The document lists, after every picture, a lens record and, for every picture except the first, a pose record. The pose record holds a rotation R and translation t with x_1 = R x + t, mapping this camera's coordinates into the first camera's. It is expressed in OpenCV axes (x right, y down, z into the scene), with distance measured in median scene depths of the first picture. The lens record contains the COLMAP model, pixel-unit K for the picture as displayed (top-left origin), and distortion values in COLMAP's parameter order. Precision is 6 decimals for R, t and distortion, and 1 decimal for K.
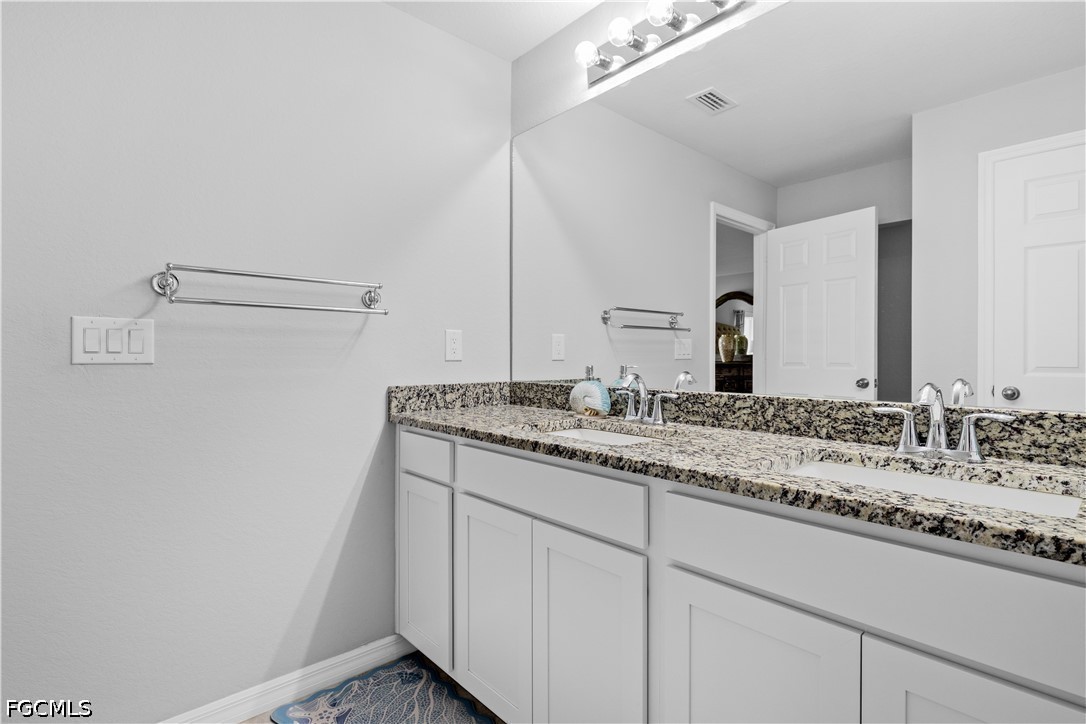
lens RADIAL K [[535.5, 0, 547.1], [0, 535.5, 355.5], [0, 0, 1]] dist [-0.006548, -0.001102]
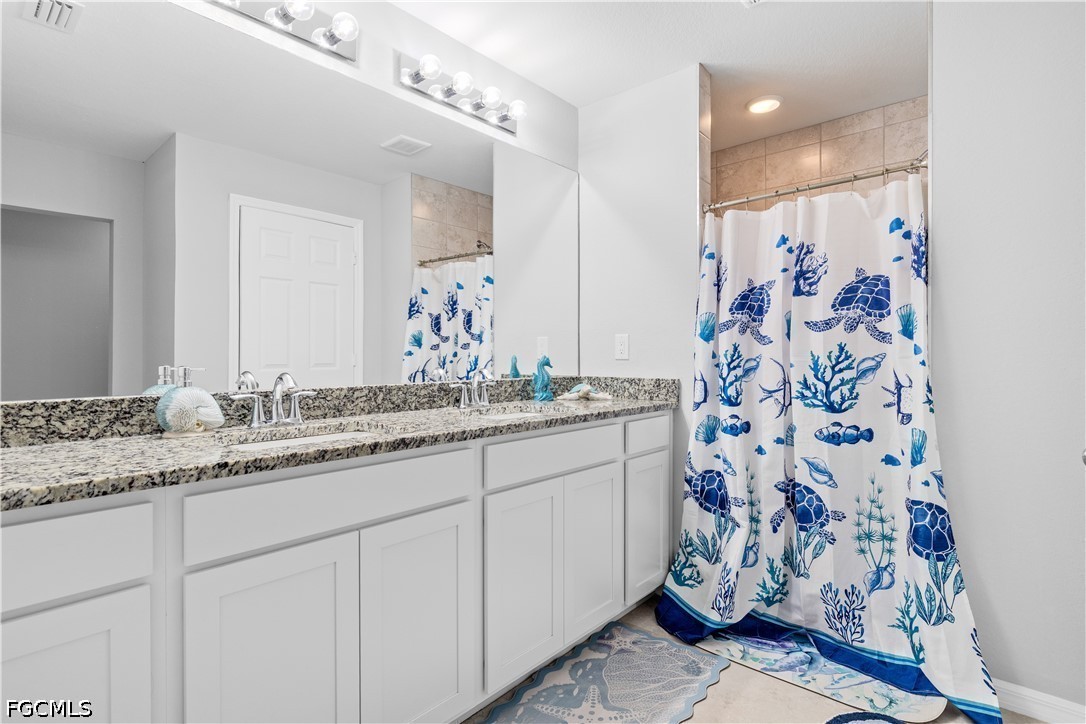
lens RADIAL K [[535.5, 0, 546.5], [0, 535.5, 359.8], [0, 0, 1]] dist [-0.006548, -0.001102]
pose [[-0.125762, -0.003152, 0.992055, -0.934323], [0.004129, 0.999985, 0.003700, 0.011381], [-0.992052, 0.004562, -0.125747, 0.769214]]
